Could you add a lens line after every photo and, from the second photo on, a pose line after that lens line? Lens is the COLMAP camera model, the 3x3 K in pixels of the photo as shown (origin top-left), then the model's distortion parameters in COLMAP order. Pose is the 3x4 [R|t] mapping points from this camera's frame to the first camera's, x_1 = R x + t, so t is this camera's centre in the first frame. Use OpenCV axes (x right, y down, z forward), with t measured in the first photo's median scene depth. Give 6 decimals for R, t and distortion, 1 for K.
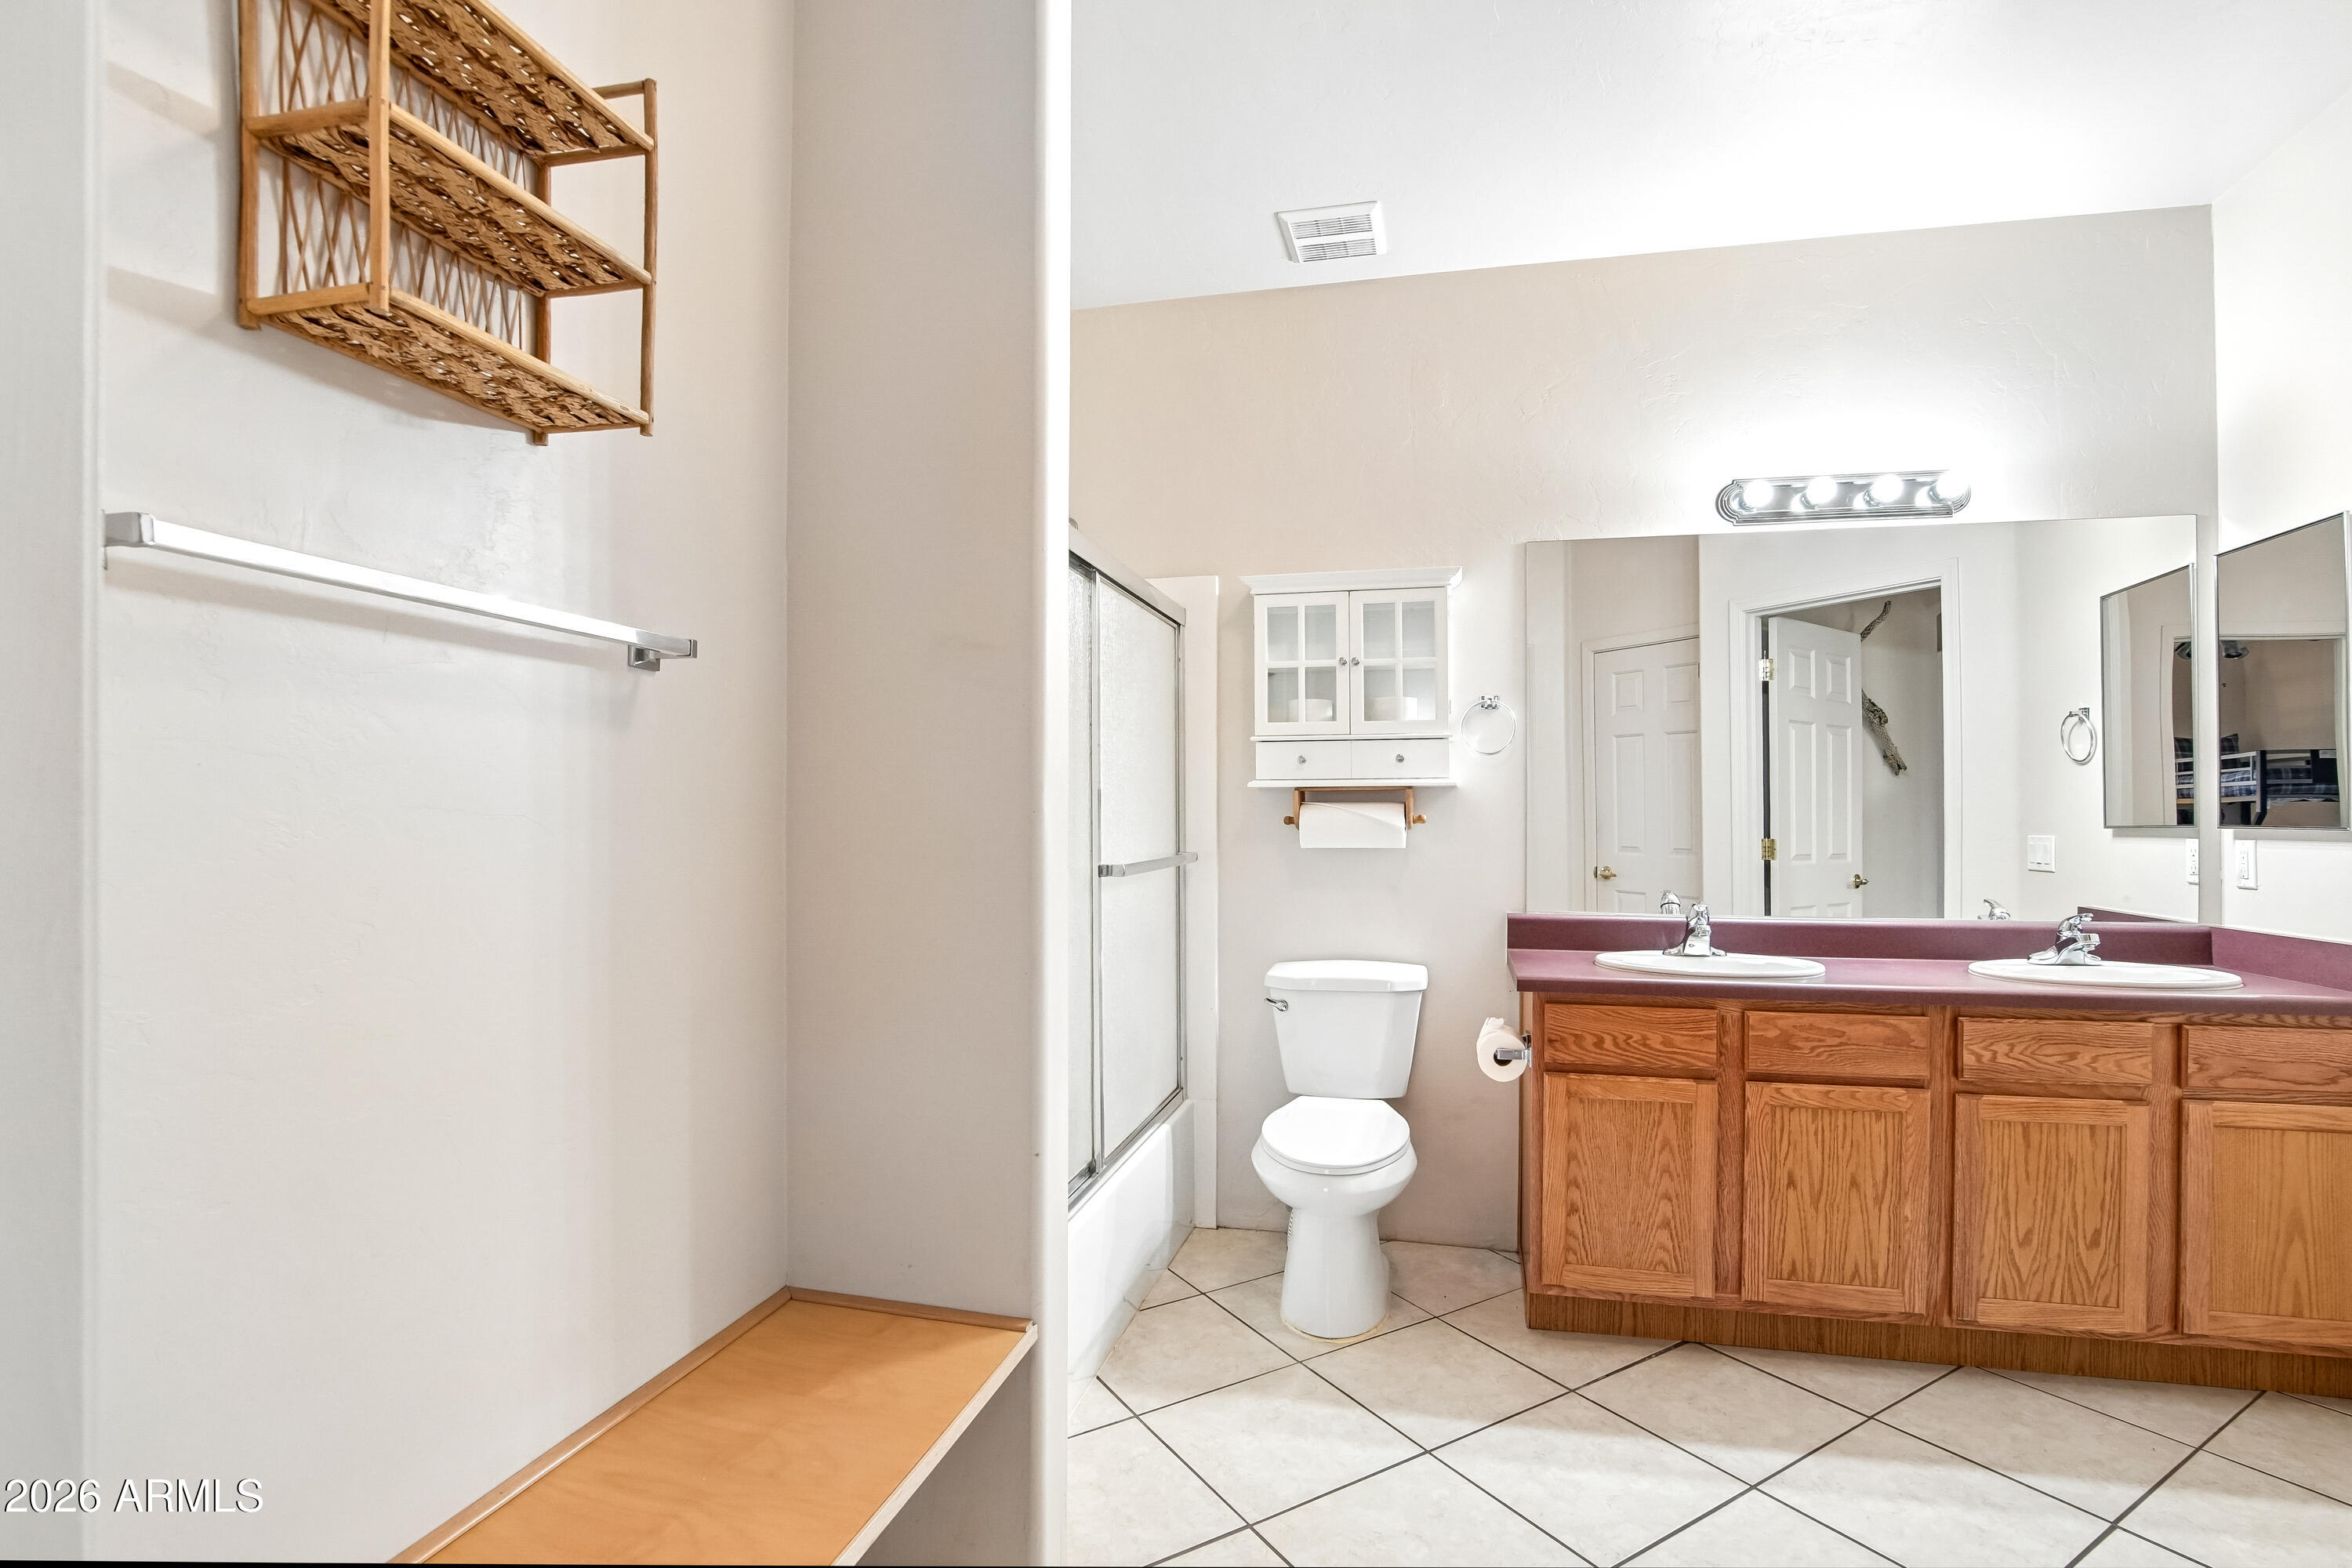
lens RADIAL K [[1098.5, 0, 1197.0], [0, 1098.5, 812.3], [0, 0, 1]] dist [-0.028306, 0.000188]
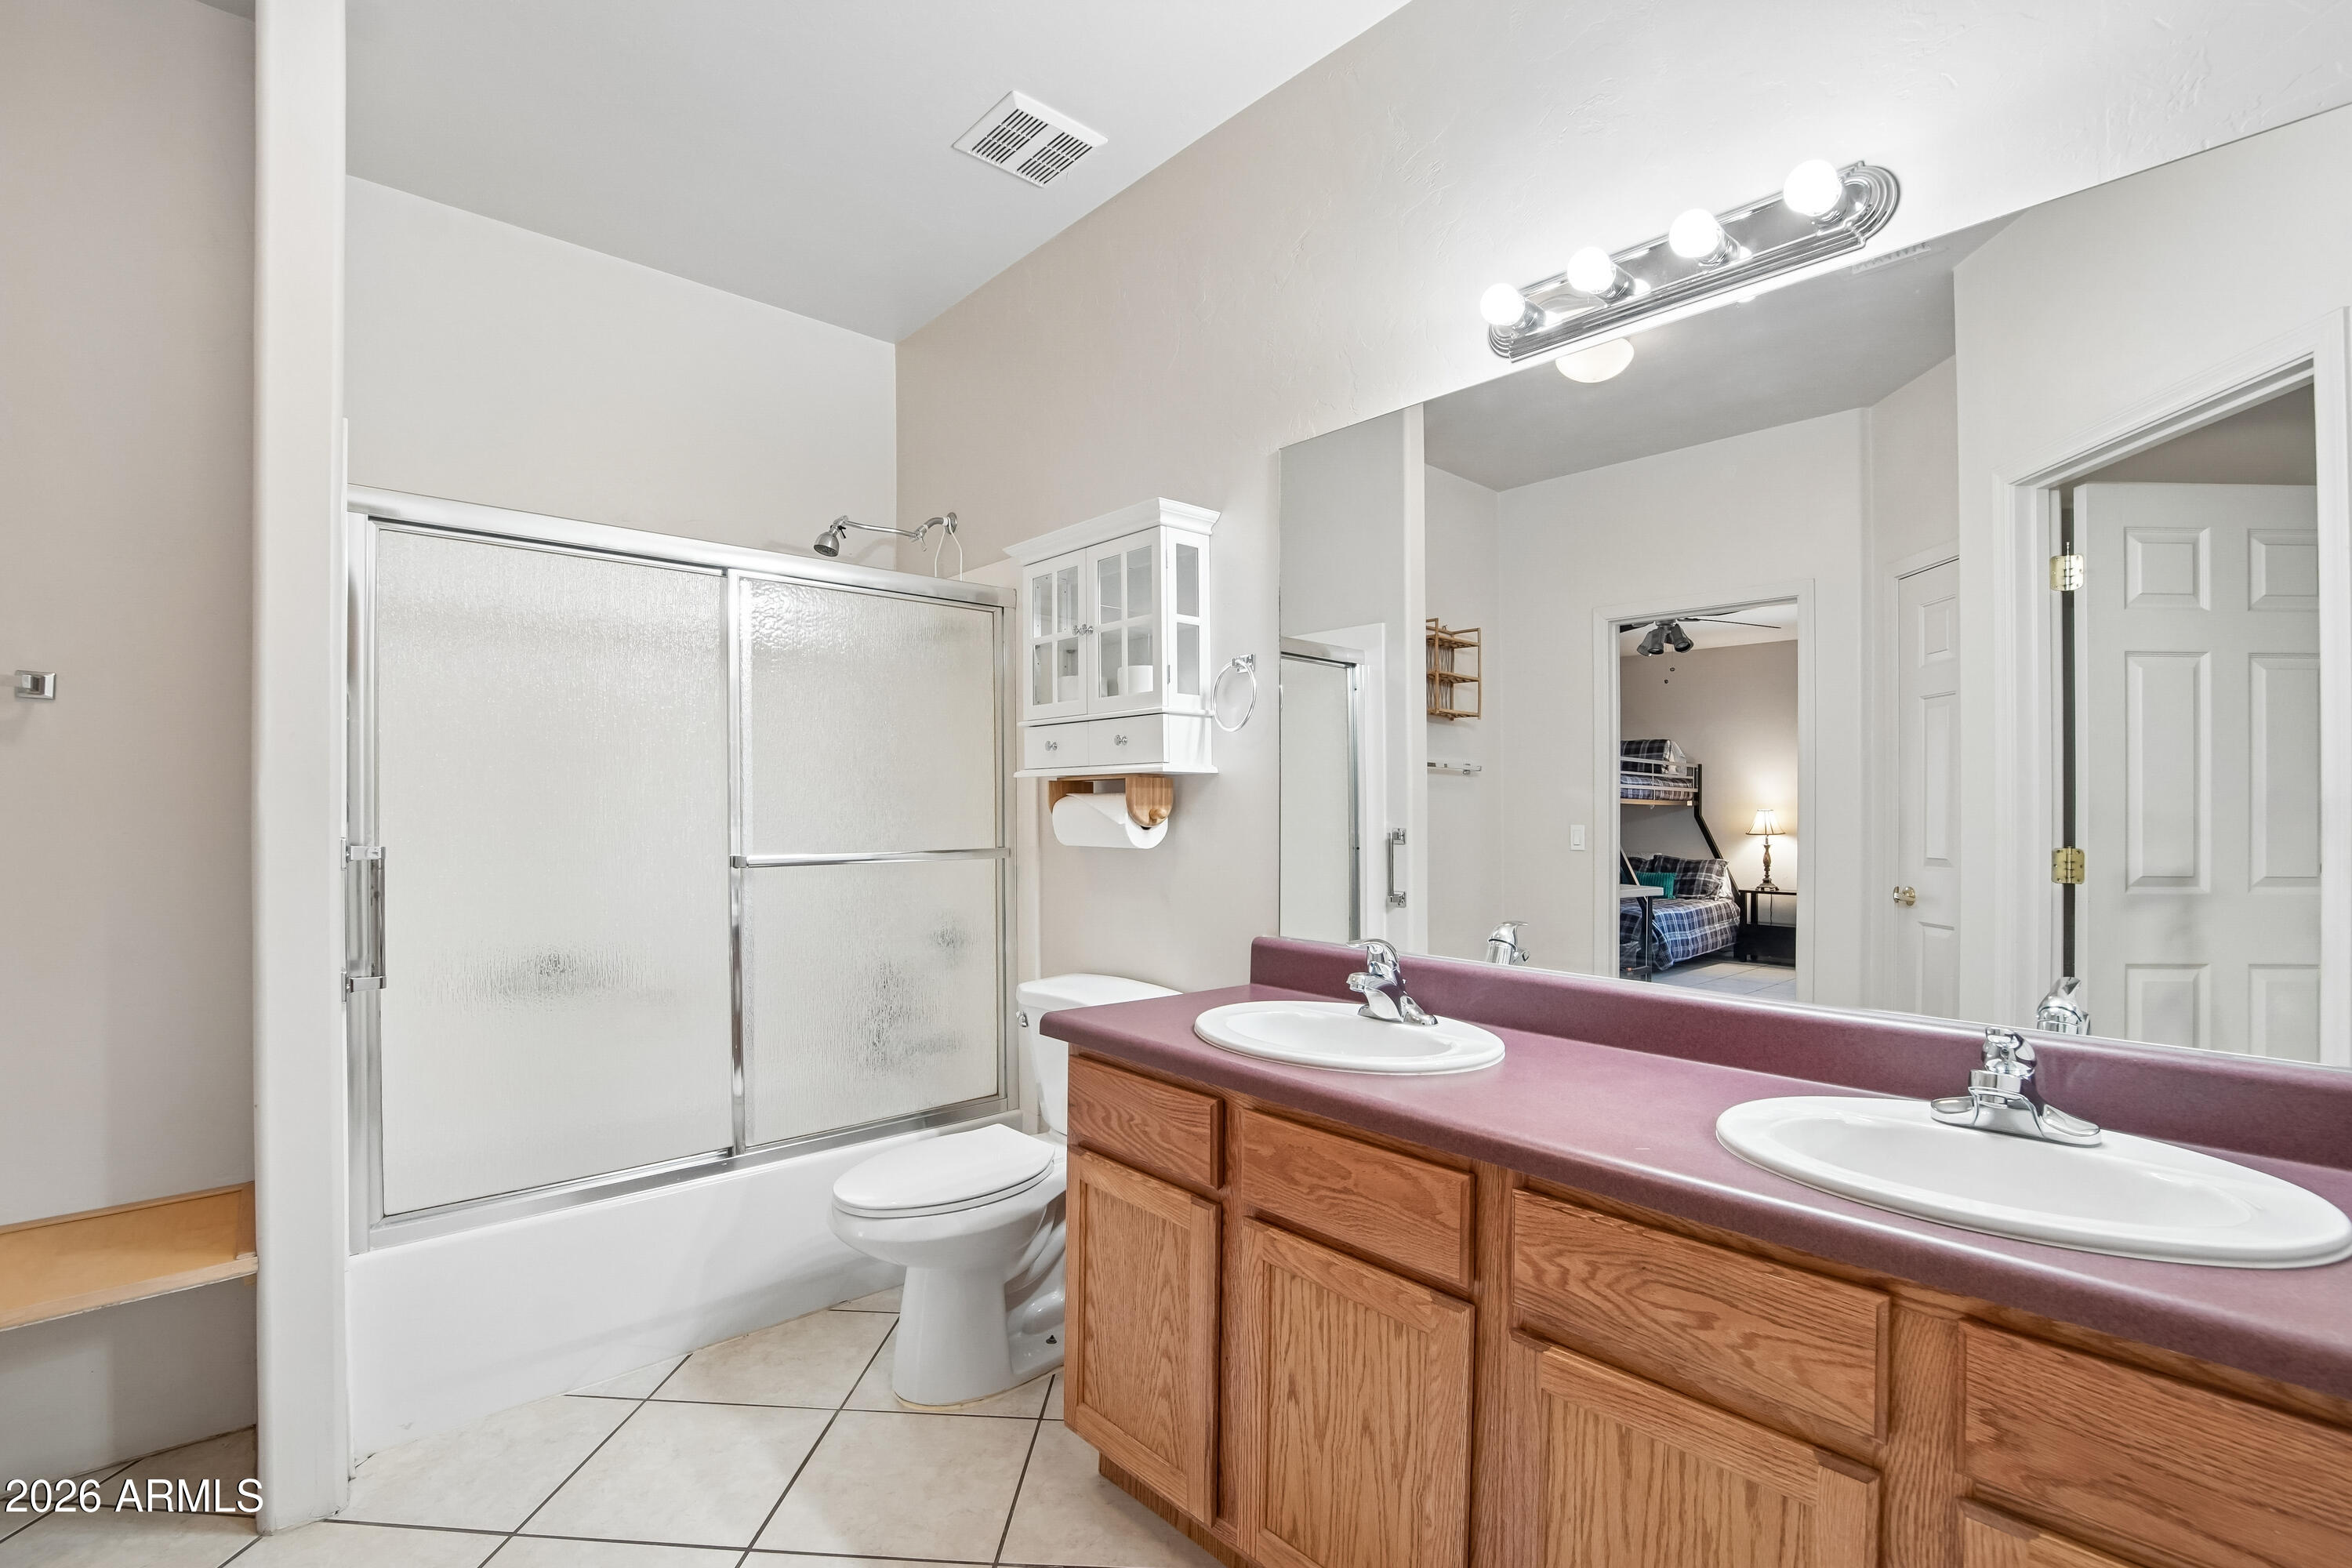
lens RADIAL K [[1039.0, 0, 1172.1], [0, 1039.0, 811.6], [0, 0, 1]] dist [-0.028485, -0.000204]
pose [[0.816896, 0.003112, -0.576777, 0.811526], [-0.001650, 0.999994, 0.003059, 0.002449], [0.576783, -0.001548, 0.816896, 0.460448]]
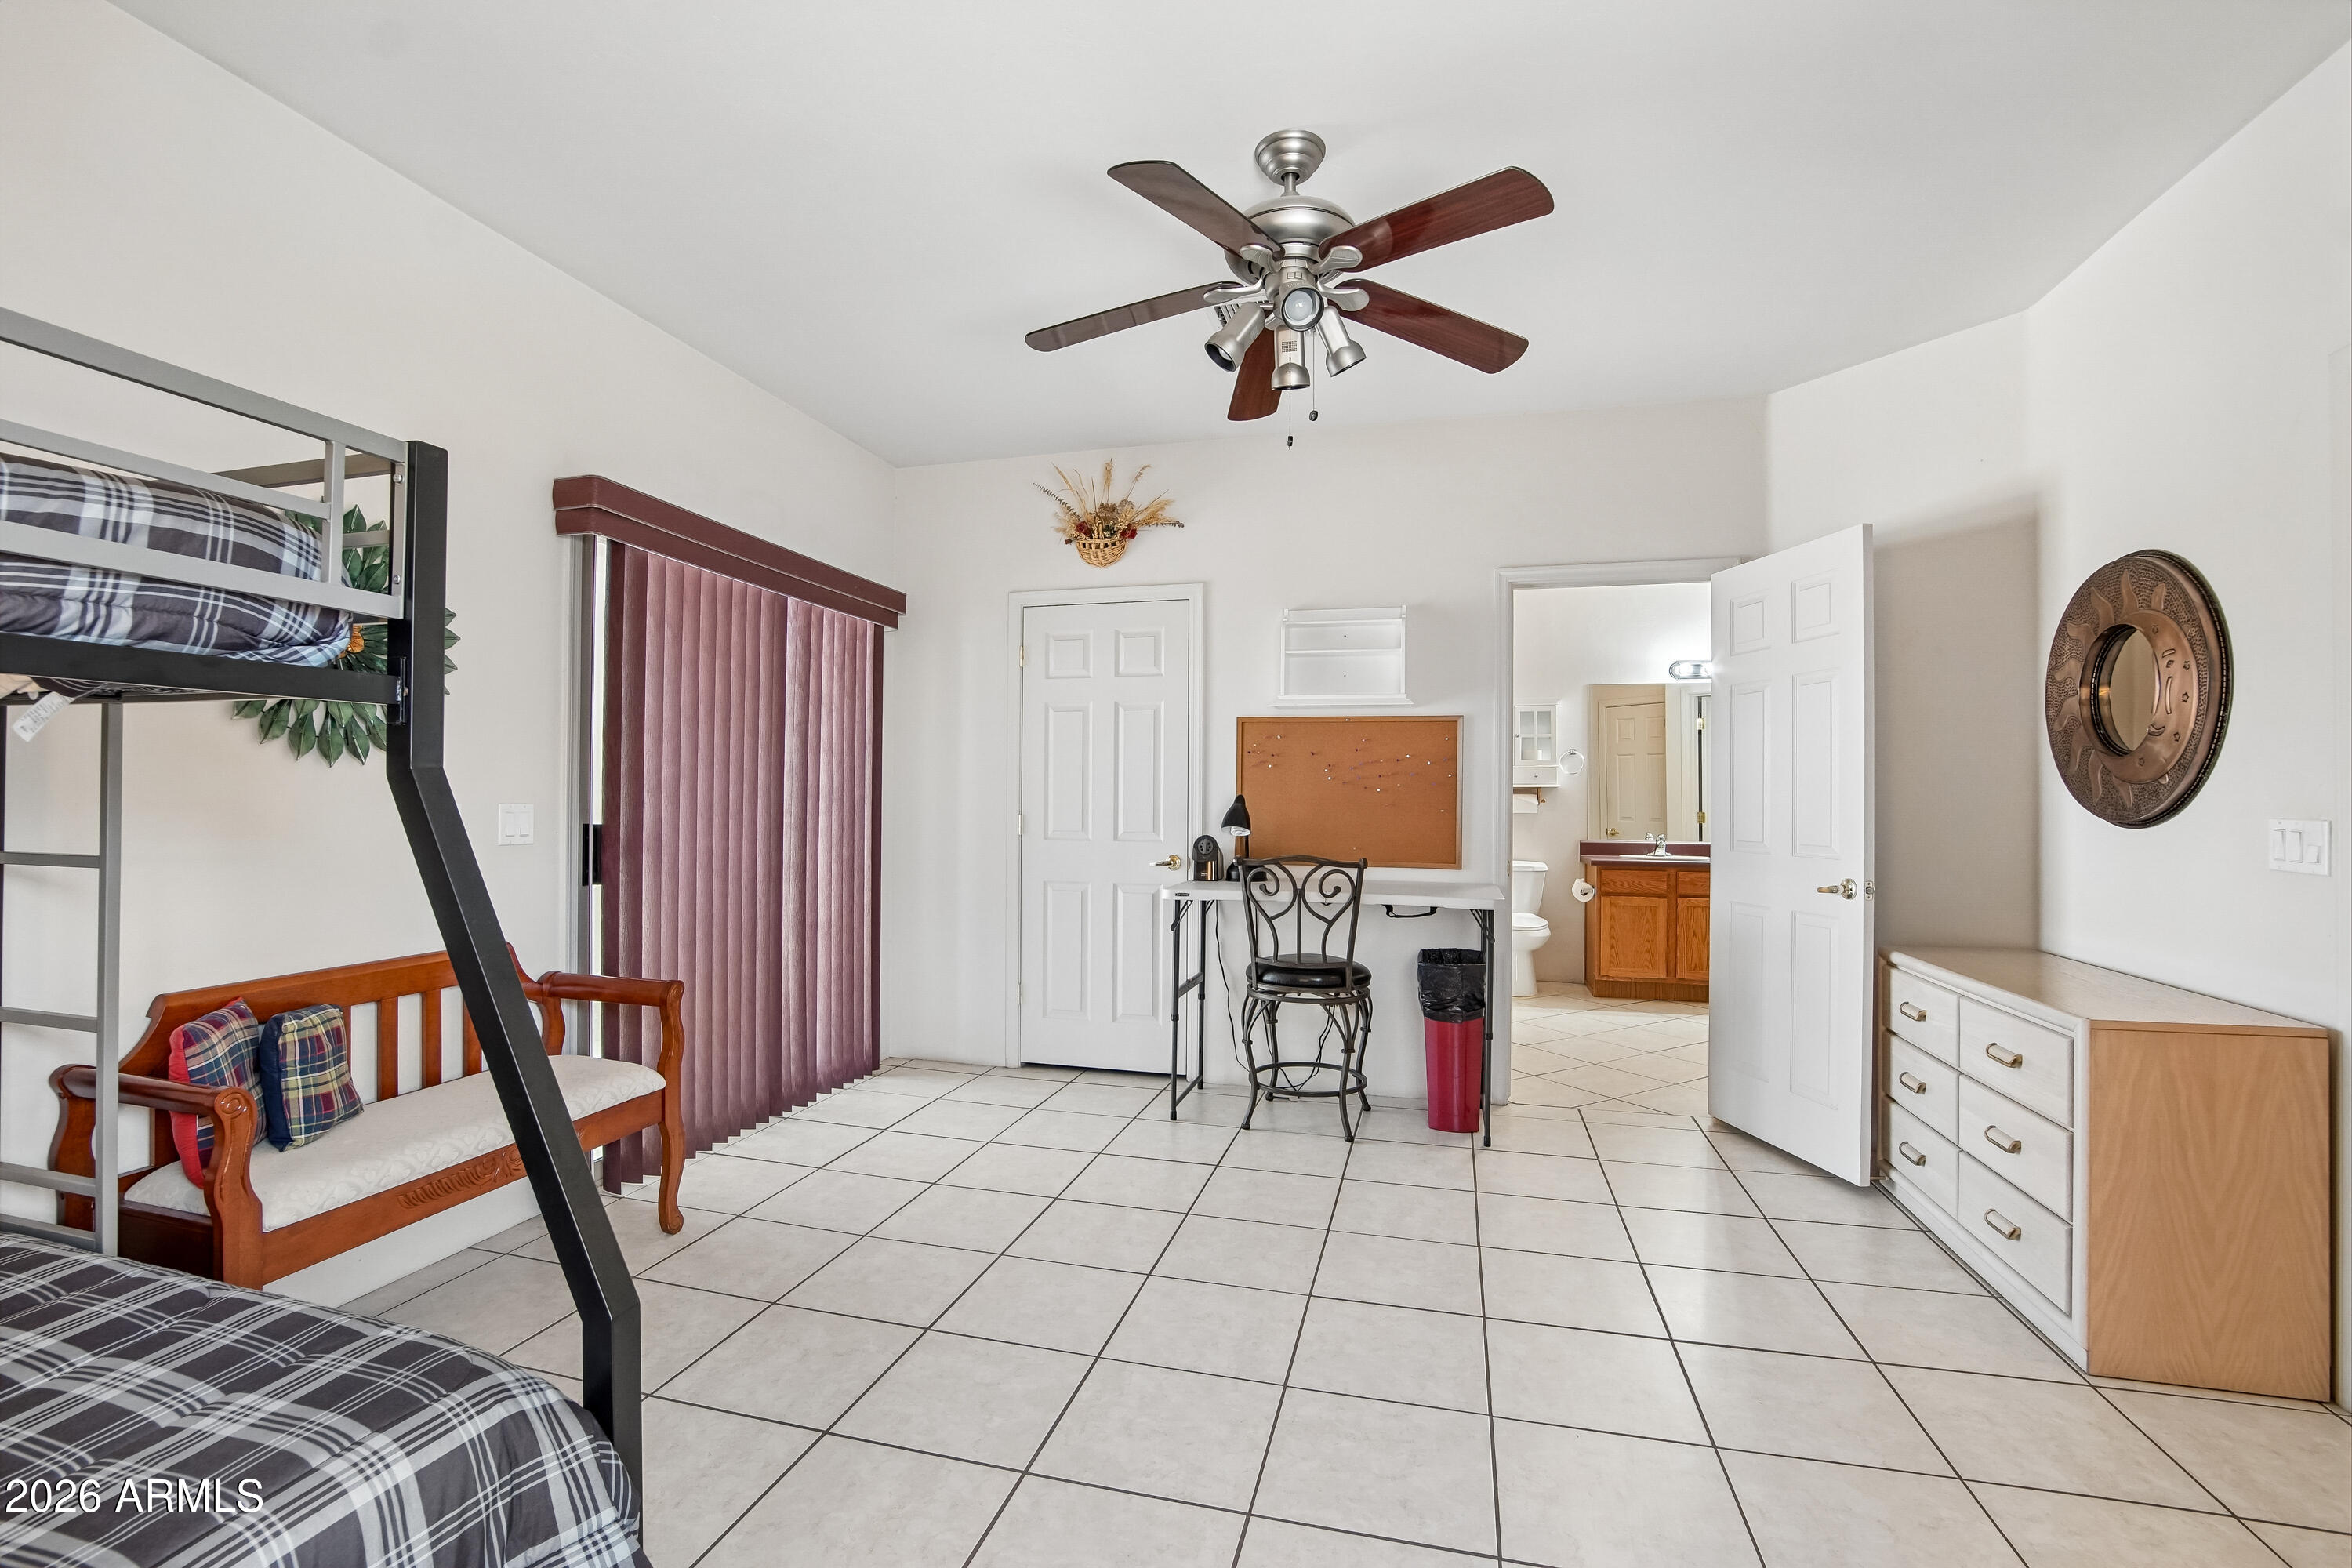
lens RADIAL K [[1041.0, 0, 1170.6], [0, 1041.0, 791.8], [0, 0, 1]] dist [-0.025709, 0.000076]
pose [[0.999673, 0.002420, -0.025459, -0.683295], [-0.002547, 0.999985, -0.004936, 0.000024], [0.025446, 0.004999, 0.999664, -1.586510]]
